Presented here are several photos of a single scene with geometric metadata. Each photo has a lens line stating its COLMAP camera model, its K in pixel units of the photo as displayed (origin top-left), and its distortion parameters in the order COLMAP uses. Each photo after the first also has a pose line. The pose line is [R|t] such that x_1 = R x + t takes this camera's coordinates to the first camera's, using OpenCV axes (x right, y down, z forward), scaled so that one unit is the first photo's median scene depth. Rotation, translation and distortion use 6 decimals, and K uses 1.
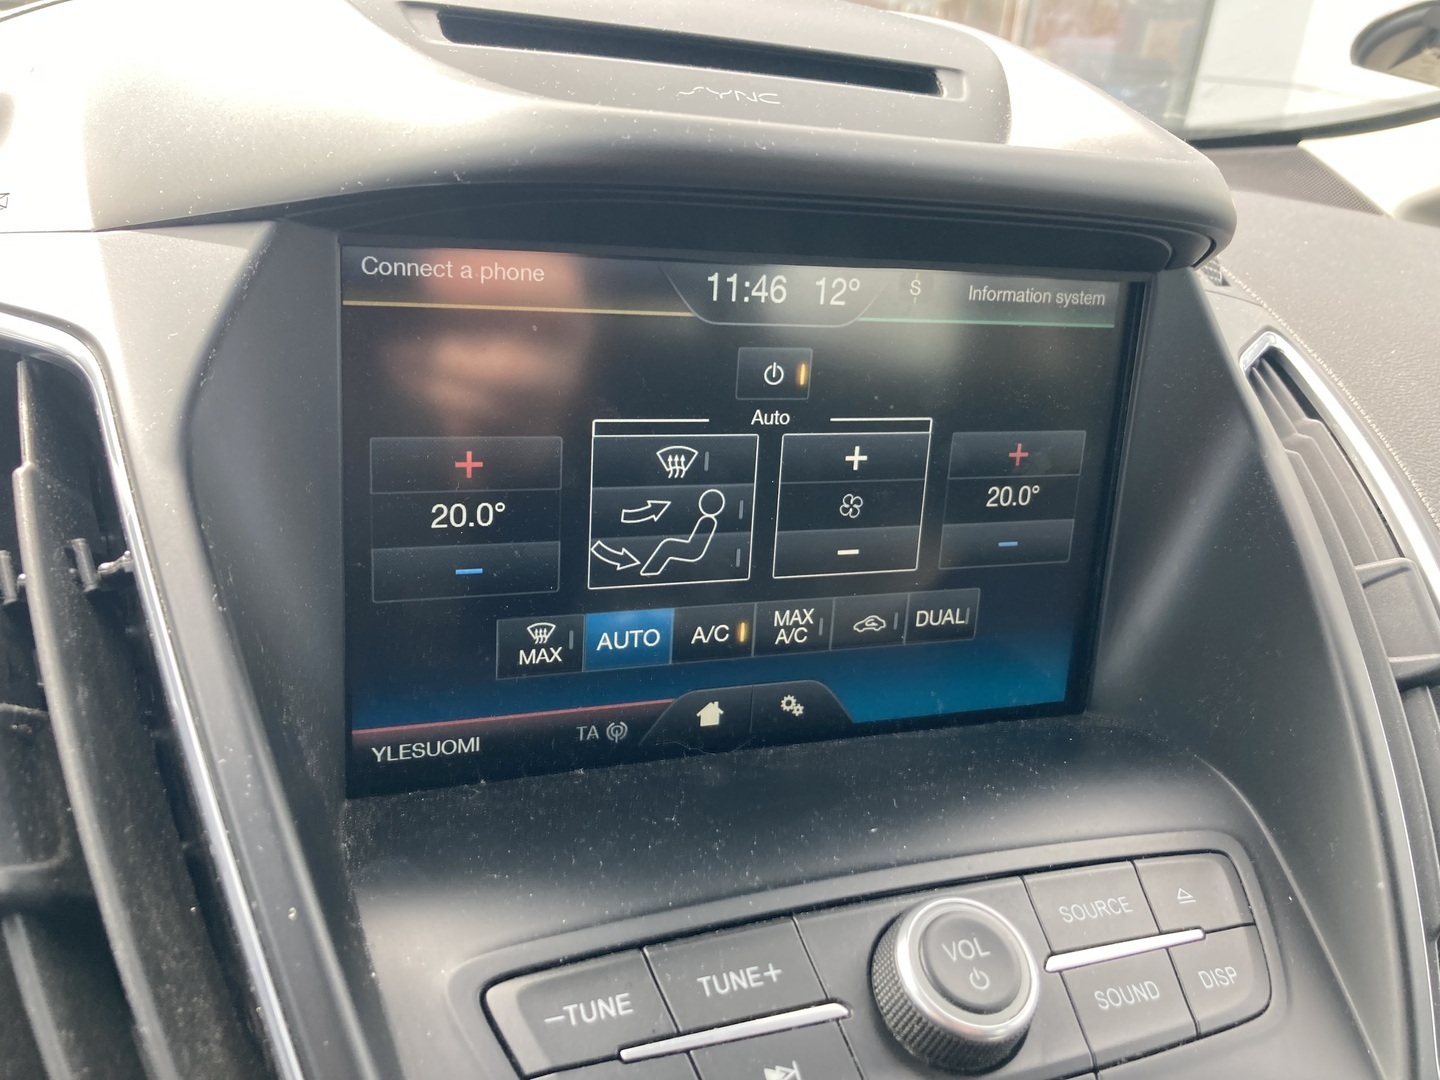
lens RADIAL K [[1175.2, 0, 735.3], [0, 1175.2, 545.2], [0, 0, 1]] dist [-0.000075, -0.016096]
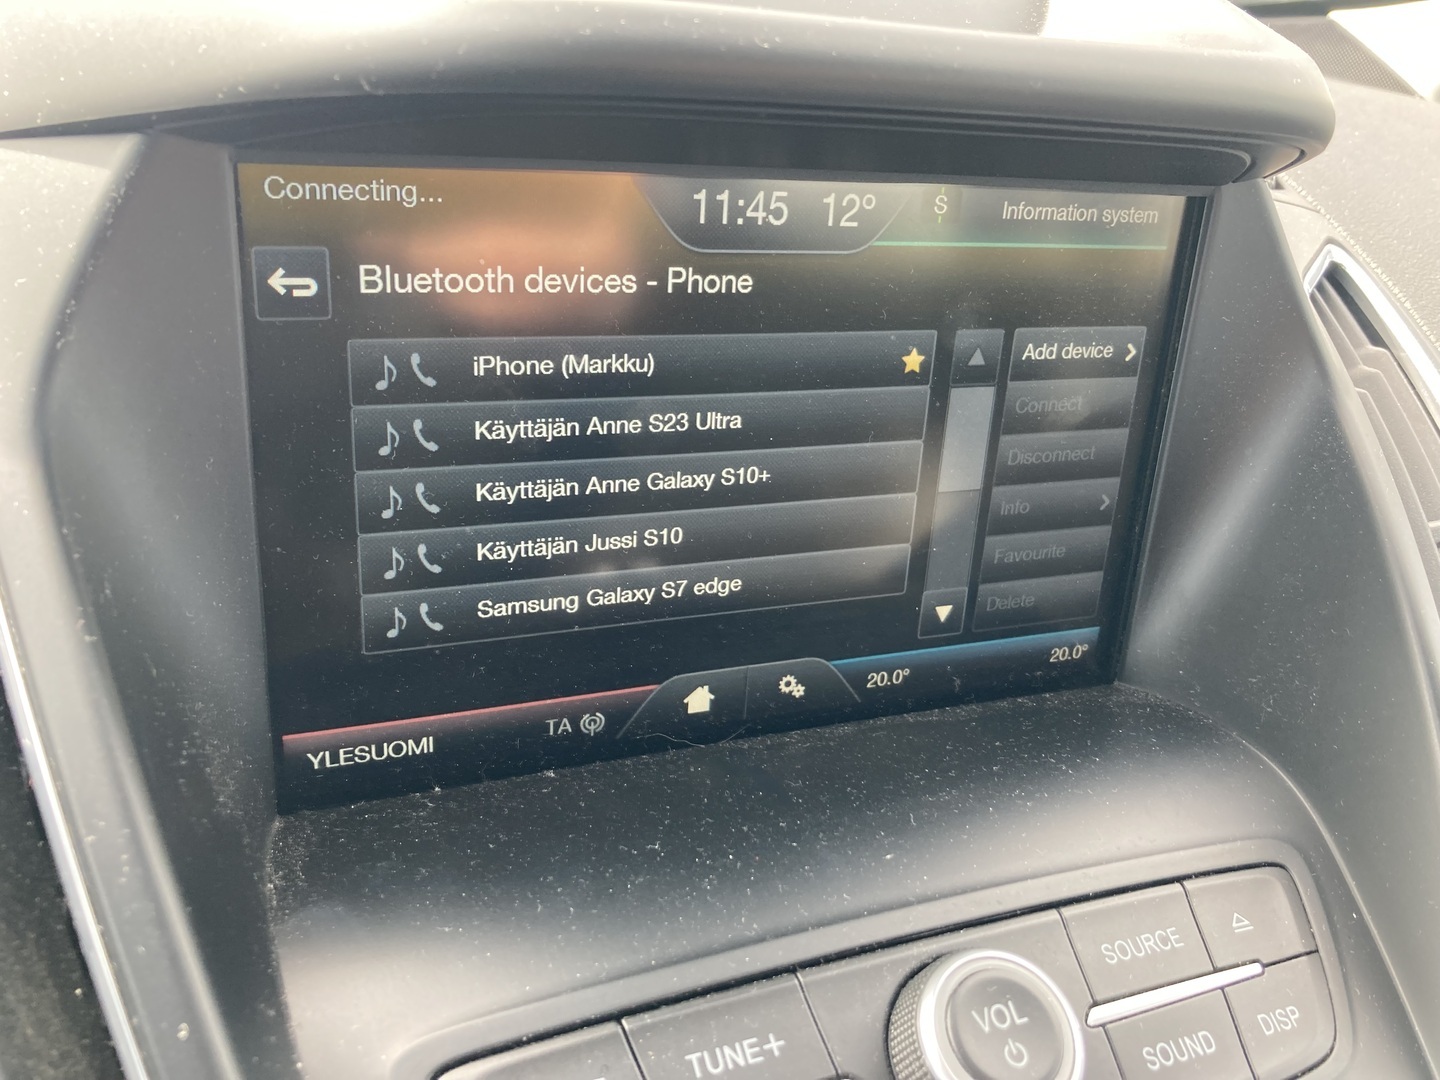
lens RADIAL K [[1175.2, 0, 743.1], [0, 1175.2, 541.6], [0, 0, 1]] dist [-0.000075, -0.016096]
pose [[0.999857, -0.002876, 0.016678, -0.003255], [0.001186, 0.994938, 0.100480, -0.075848], [-0.016883, -0.100446, 0.994799, 0.166695]]
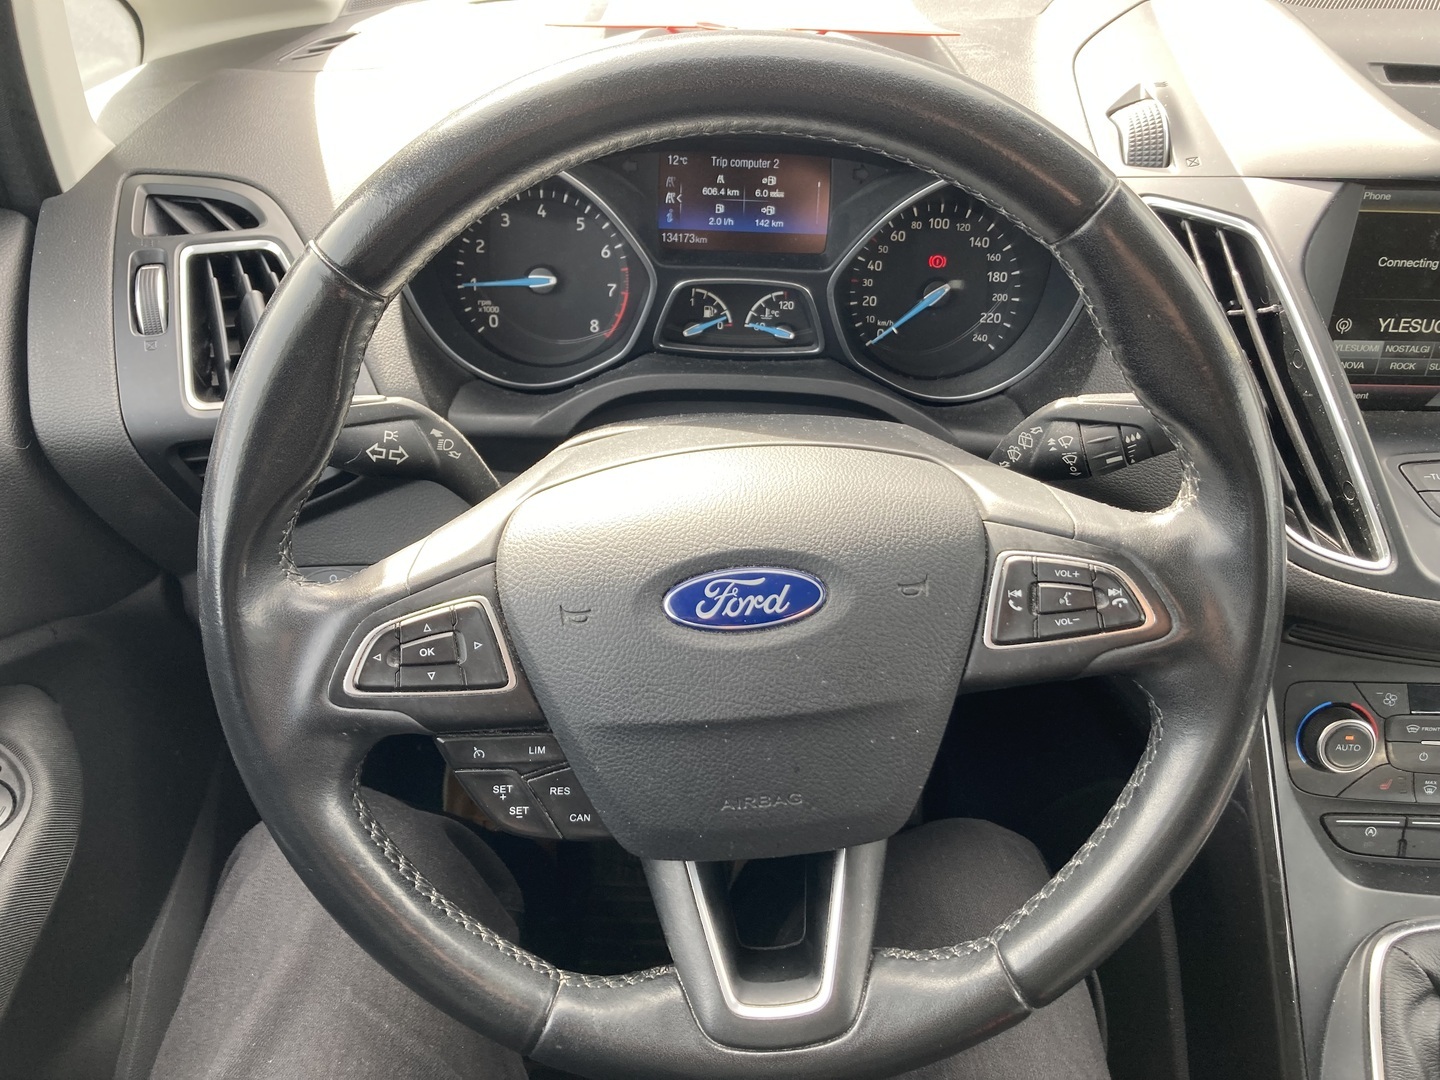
lens RADIAL K [[1175.2, 0, 727.4], [0, 1175.2, 551.3], [0, 0, 1]] dist [-0.000075, -0.016096]
pose [[0.922828, 0.134535, -0.360956, -0.572342], [-0.061548, 0.976488, 0.206600, 0.074776], [0.380264, -0.168440, 0.909410, -1.973515]]
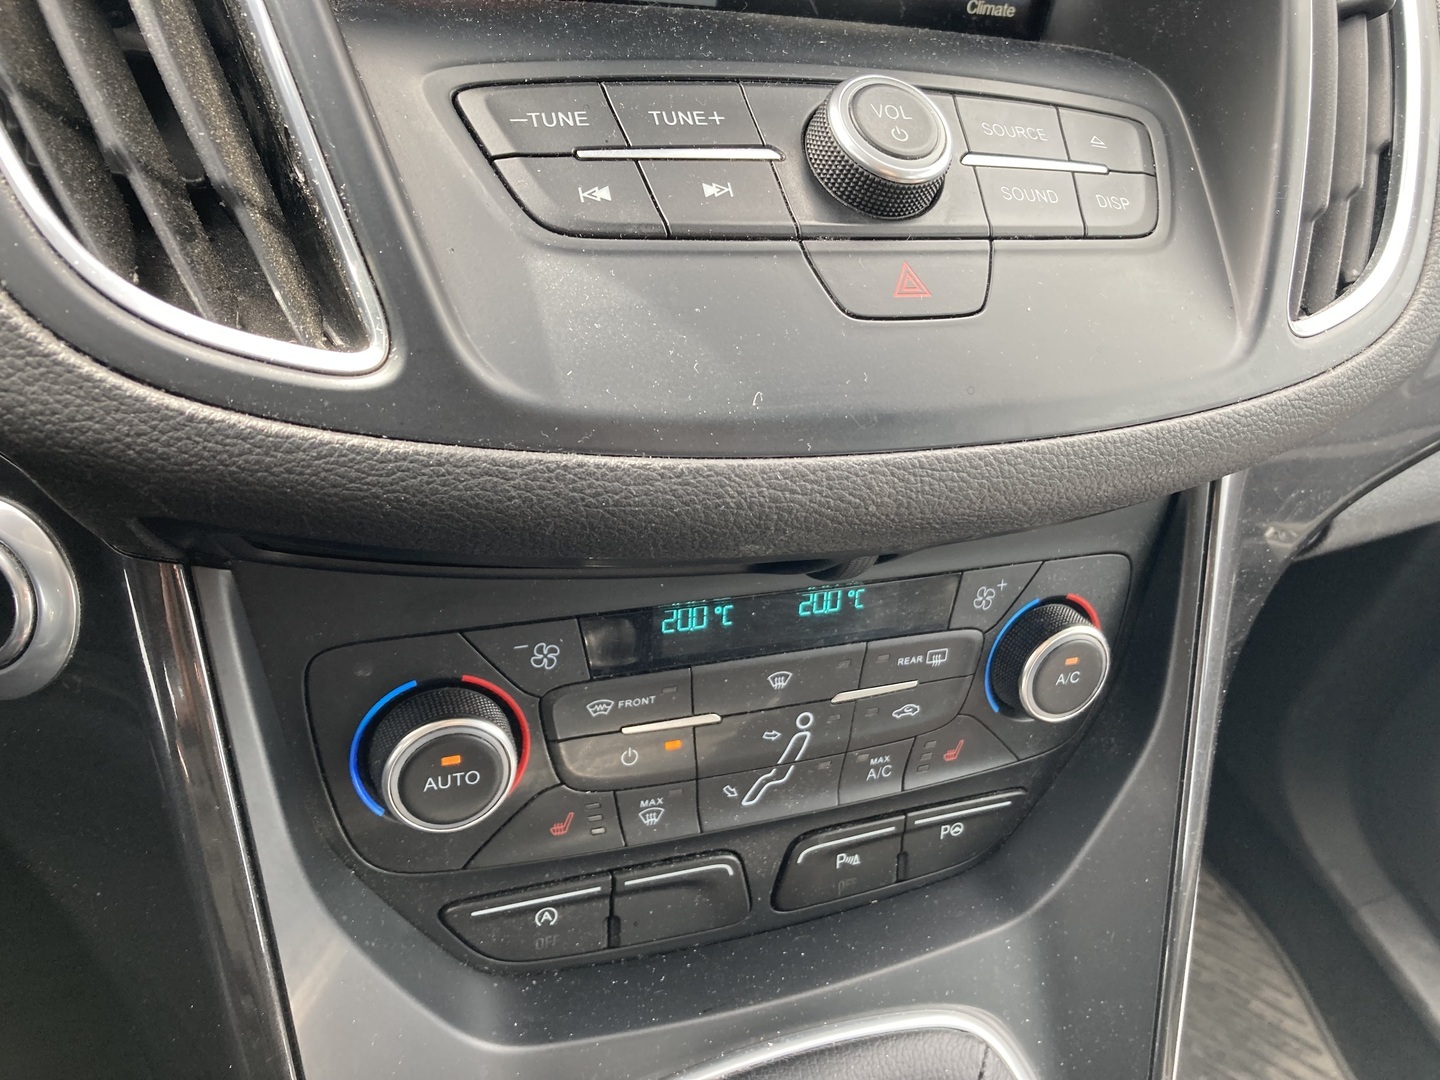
lens RADIAL K [[1175.2, 0, 730.4], [0, 1175.2, 547.7], [0, 0, 1]] dist [-0.000075, -0.016096]
pose [[0.996040, 0.079960, 0.038858, 0.030214], [-0.088286, 0.941009, 0.326660, 0.338721], [-0.010446, -0.328797, 0.944343, -0.161609]]
